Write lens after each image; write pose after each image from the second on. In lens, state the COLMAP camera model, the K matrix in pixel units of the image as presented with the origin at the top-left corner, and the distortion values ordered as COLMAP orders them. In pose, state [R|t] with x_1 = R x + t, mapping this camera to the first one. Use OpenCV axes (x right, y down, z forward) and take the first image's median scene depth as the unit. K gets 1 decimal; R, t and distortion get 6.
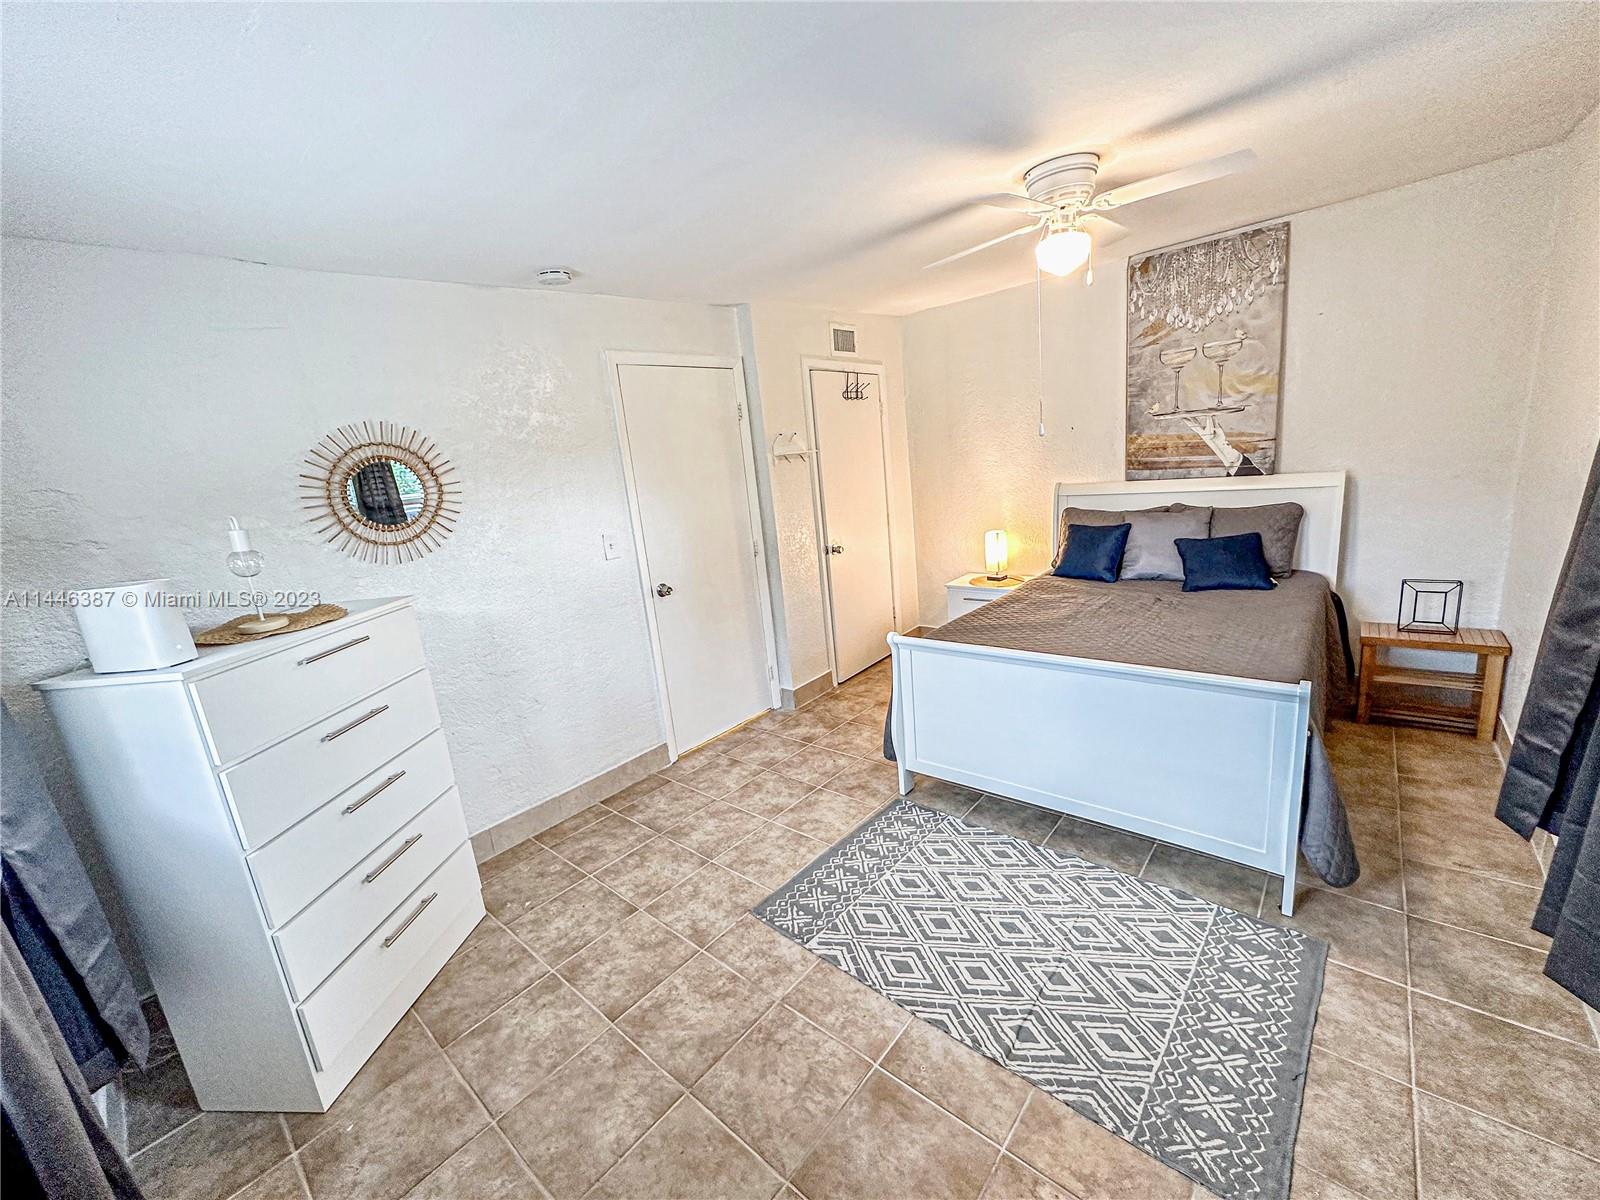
lens RADIAL K [[639.9, 0, 797.1], [0, 639.9, 601.4], [0, 0, 1]] dist [-0.000317, -0.000599]
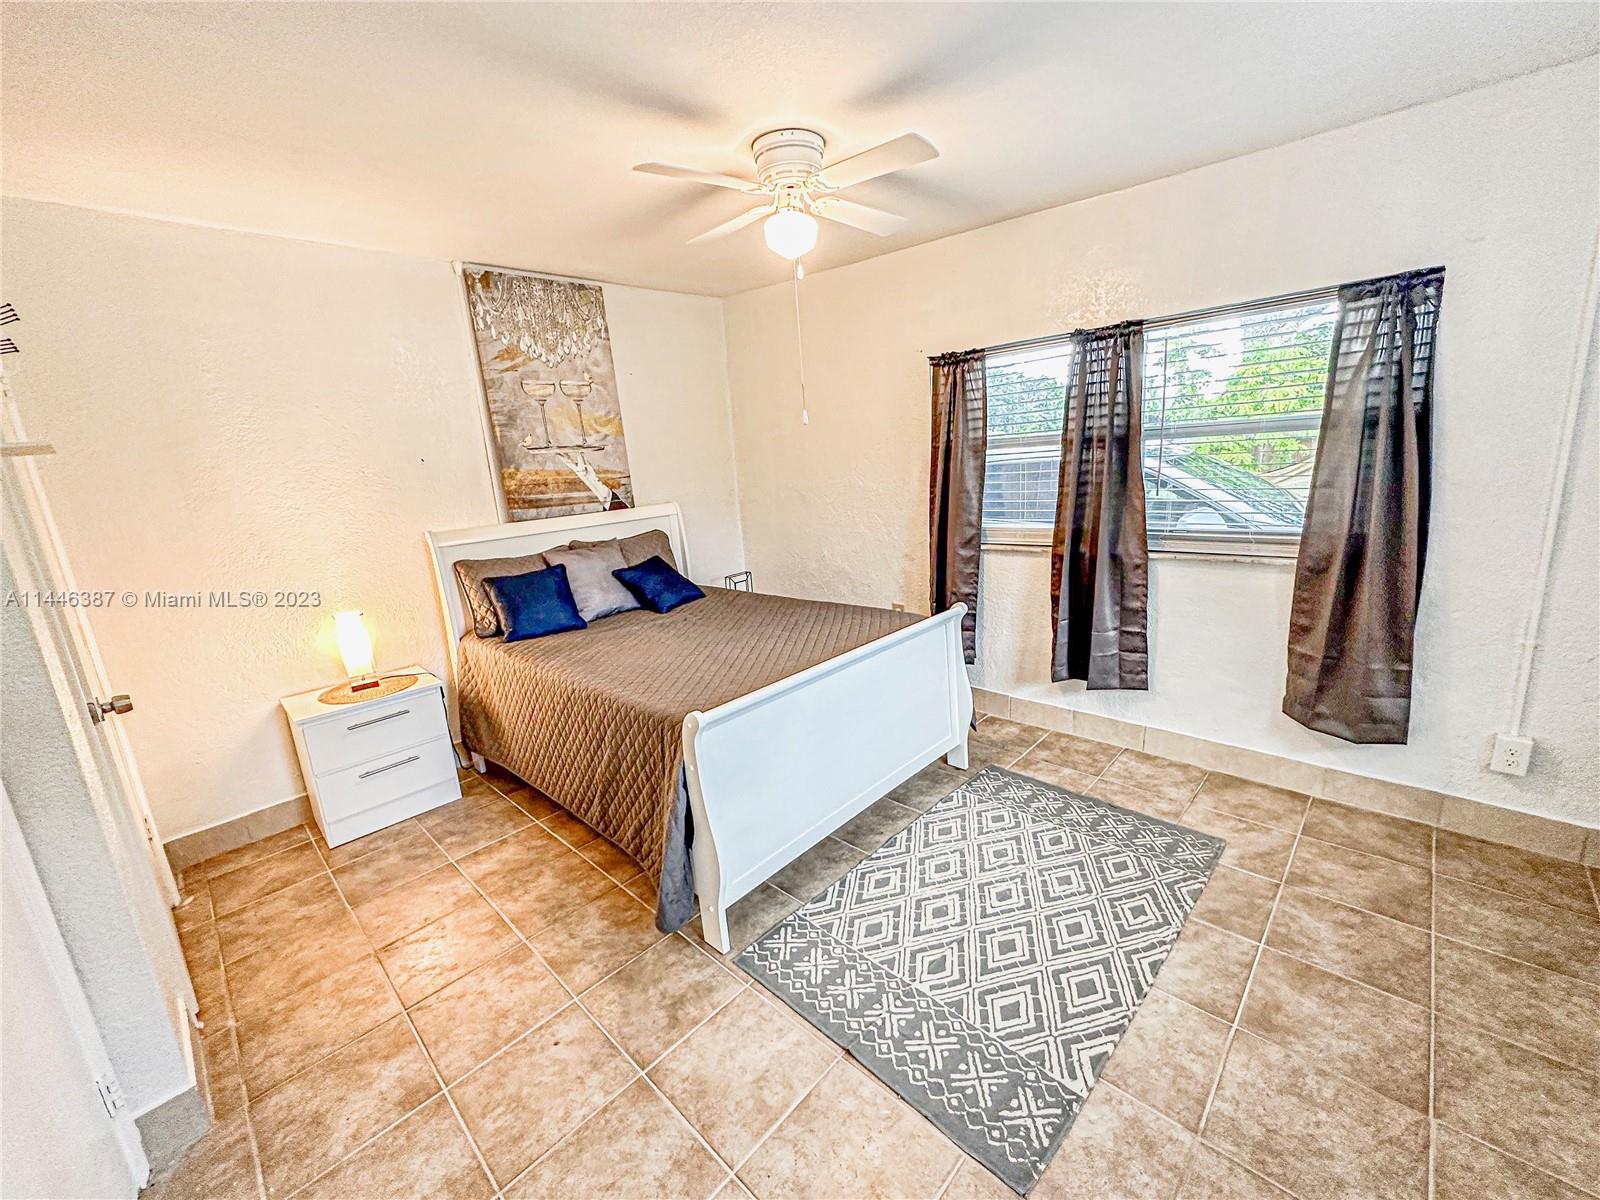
lens RADIAL K [[639.9, 0, 805.3], [0, 639.9, 597.8], [0, 0, 1]] dist [-0.000317, -0.000599]
pose [[0.055120, -0.125359, 0.990579, -0.381746], [0.288207, 0.951858, 0.104422, -0.079136], [-0.955981, 0.279736, 0.088595, 0.668109]]
